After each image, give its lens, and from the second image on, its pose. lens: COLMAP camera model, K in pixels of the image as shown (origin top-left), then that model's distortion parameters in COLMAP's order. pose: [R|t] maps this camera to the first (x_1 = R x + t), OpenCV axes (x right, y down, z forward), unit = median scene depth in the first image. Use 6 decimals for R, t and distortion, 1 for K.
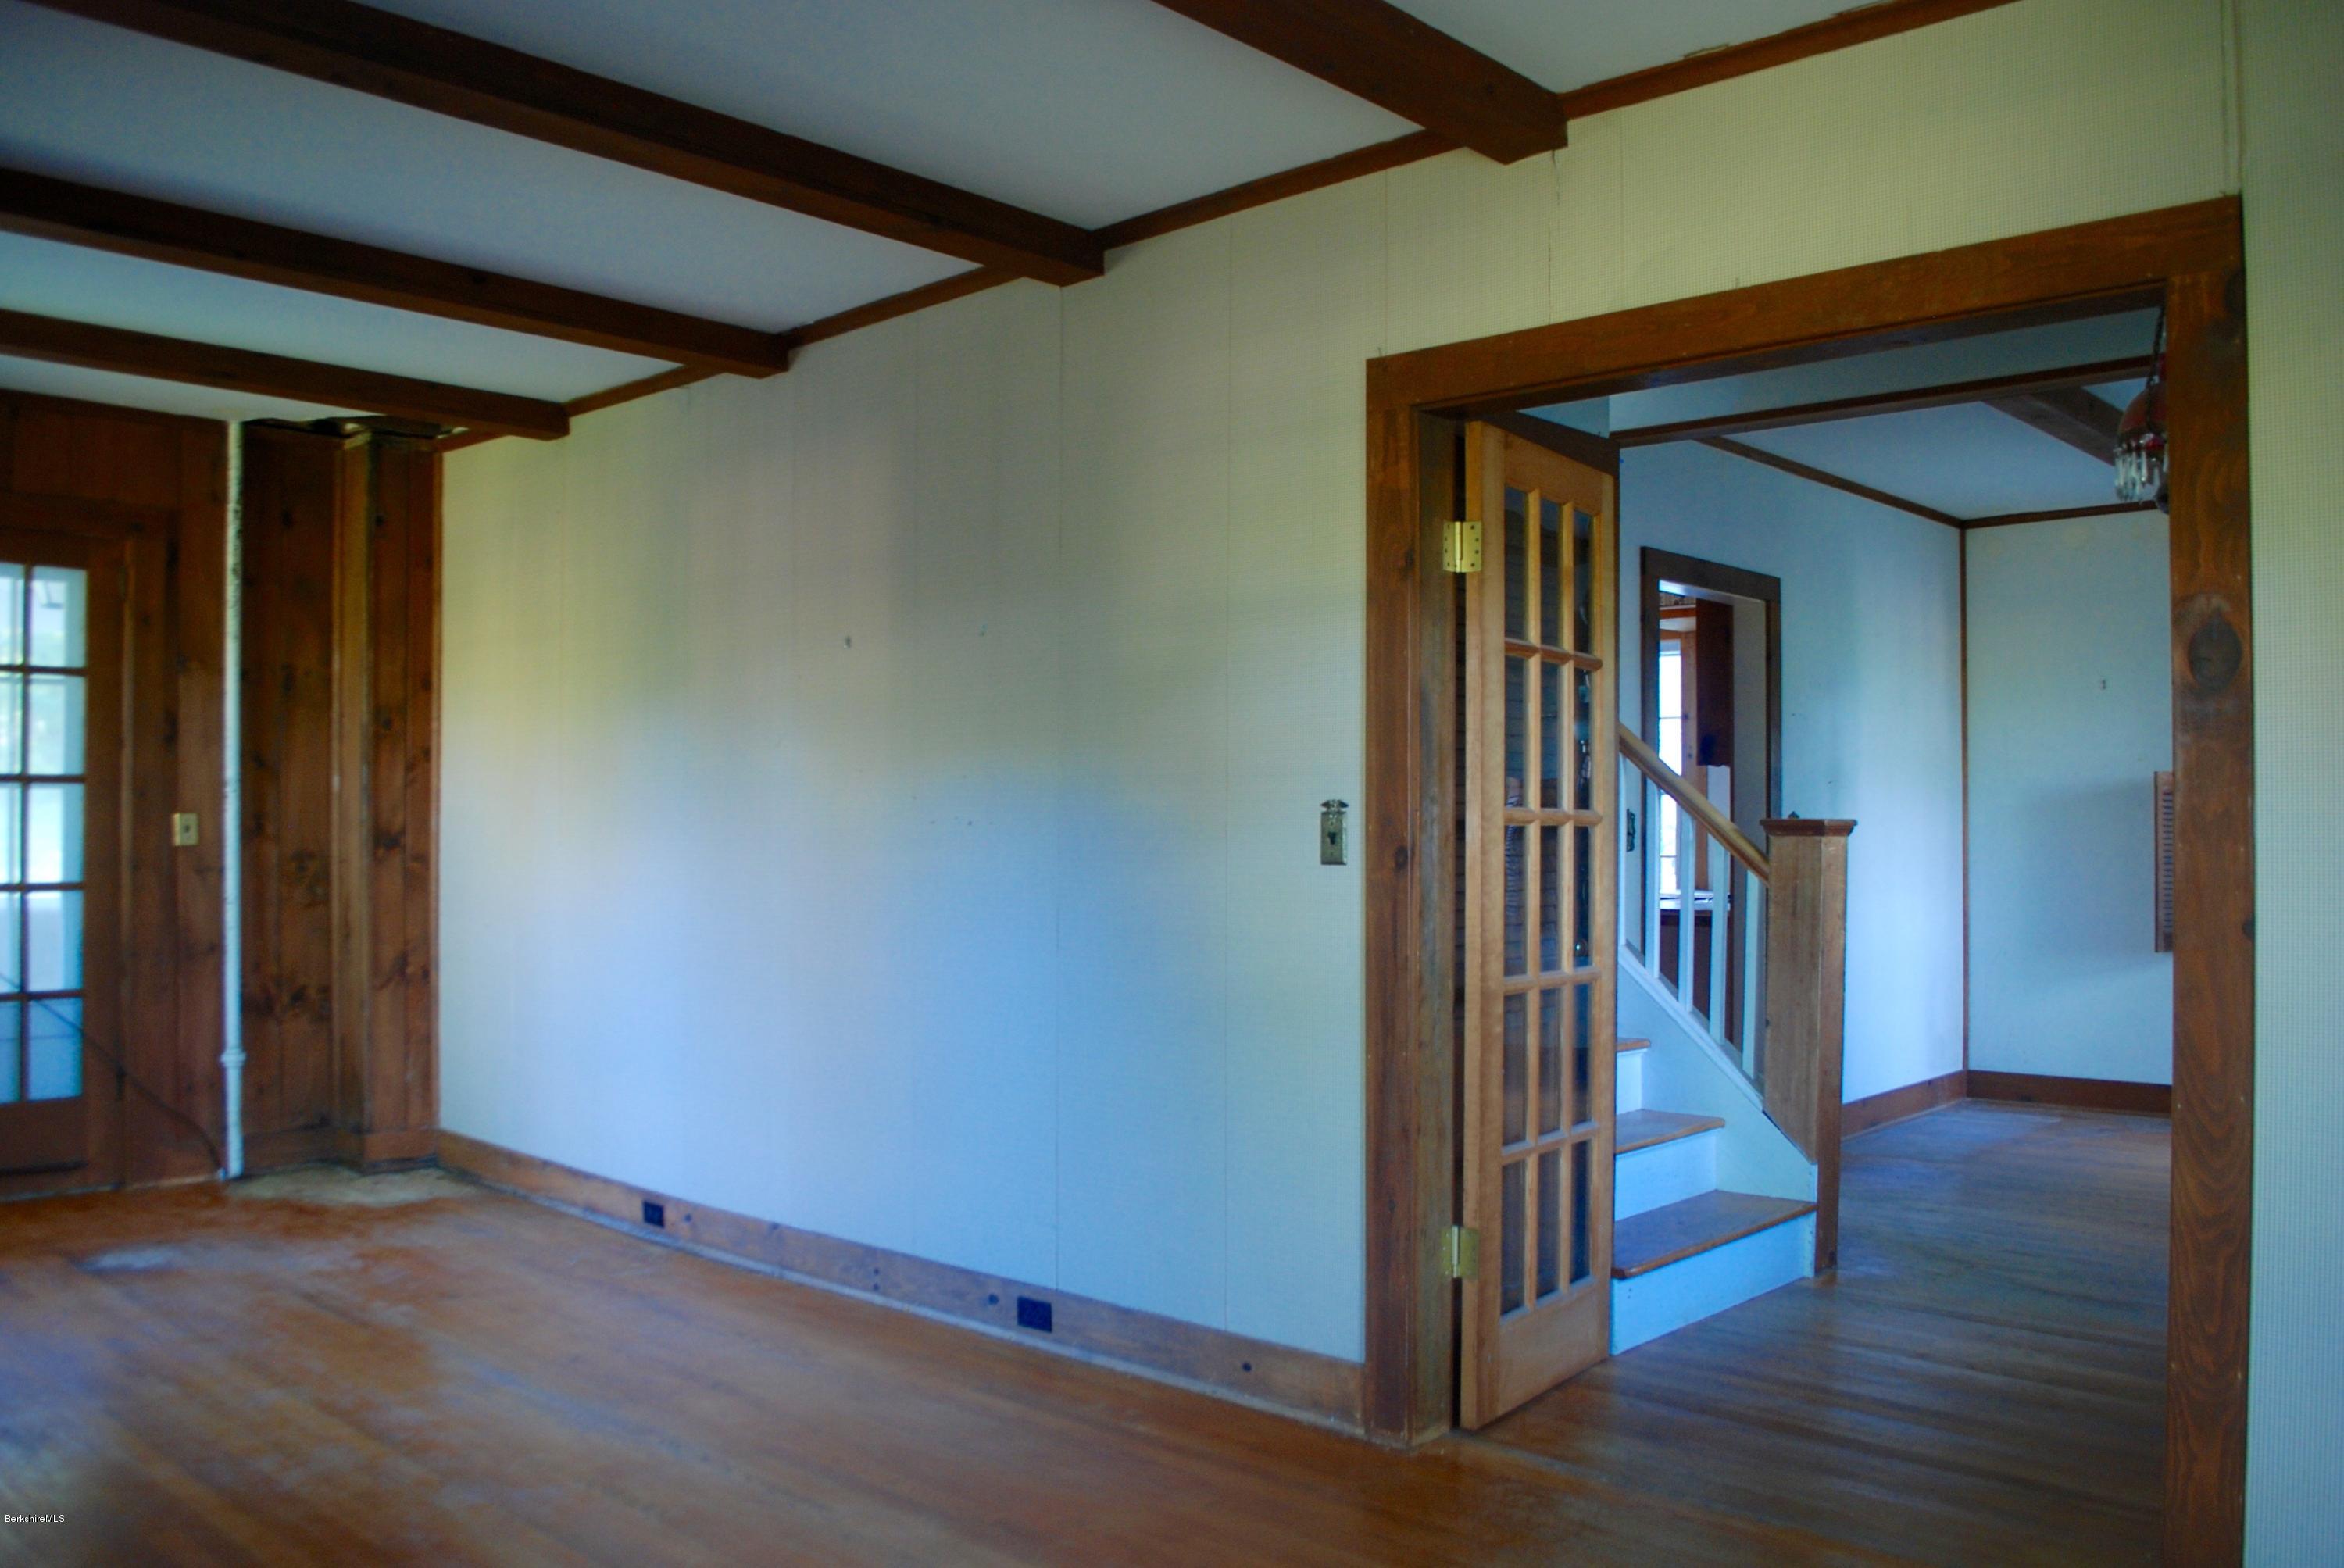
lens RADIAL K [[1874.8, 0, 1159.8], [0, 1874.8, 795.8], [0, 0, 1]] dist [-0.058095, -0.021699]
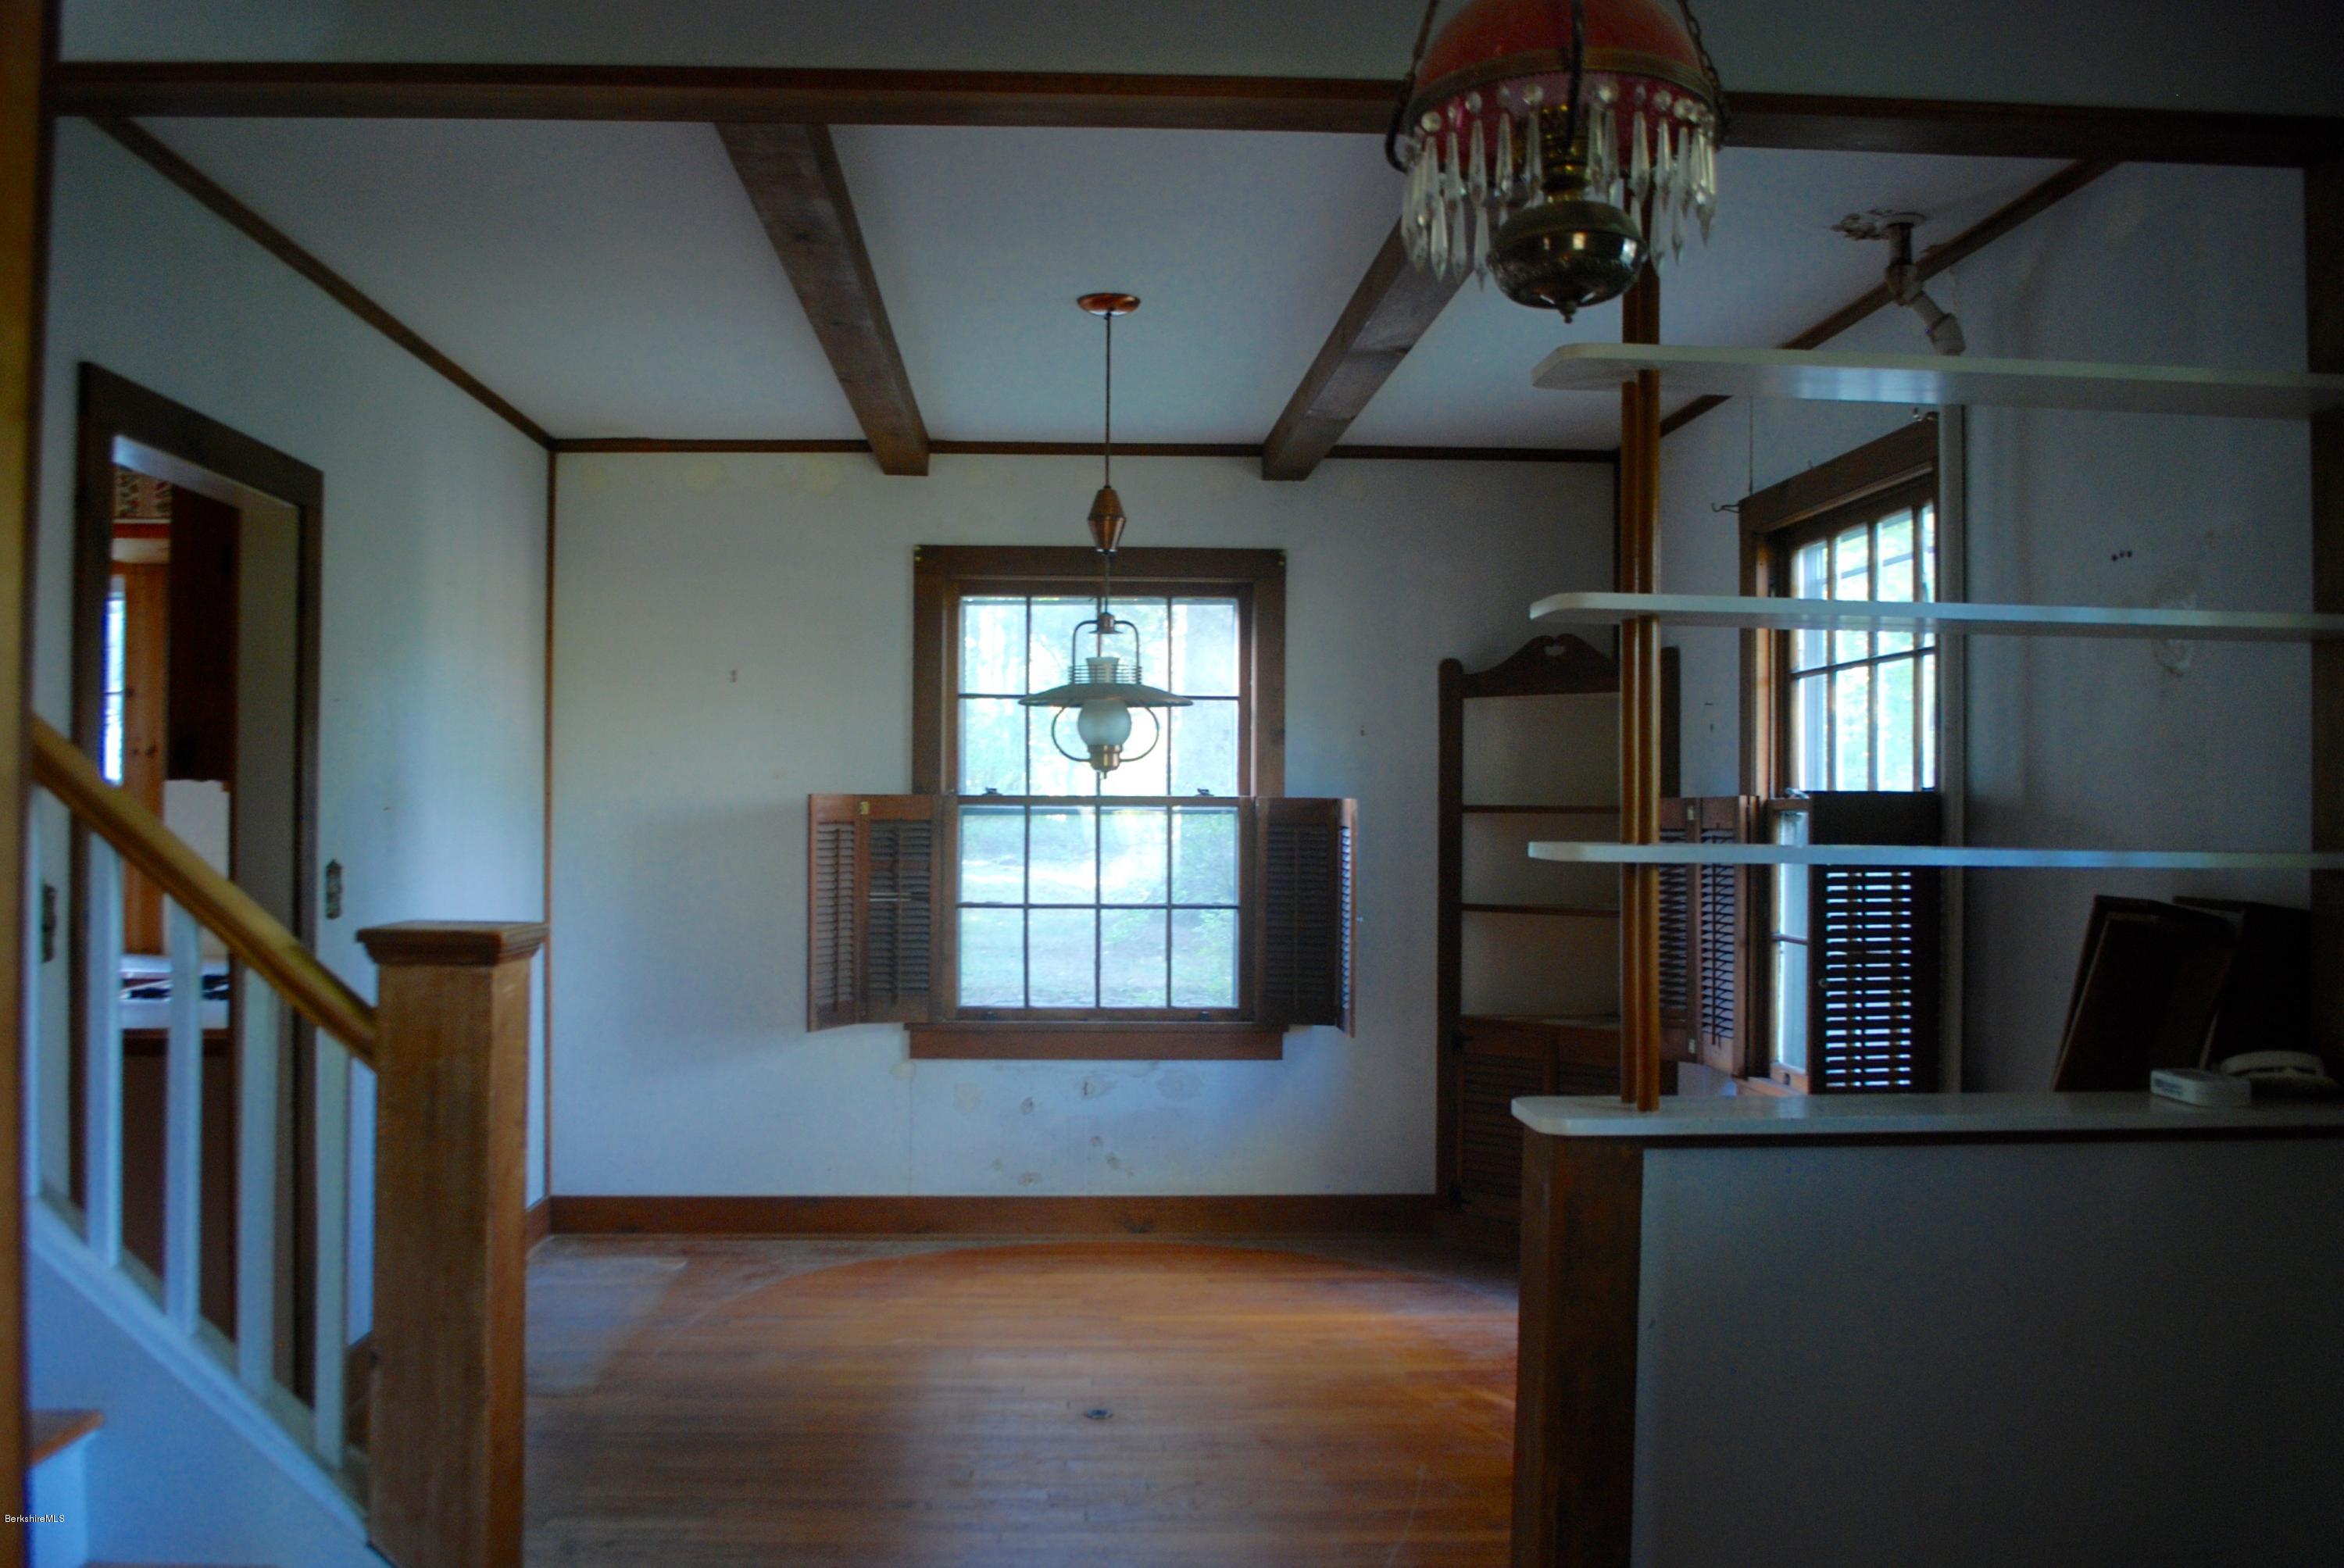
lens RADIAL K [[1874.8, 0, 1154.6], [0, 1874.8, 793.6], [0, 0, 1]] dist [-0.058095, -0.021699]
pose [[0.696757, 0.007046, 0.717273, 0.107647], [-0.013608, 0.999902, 0.003397, -0.022326], [-0.717178, -0.012128, 0.696784, 0.449481]]
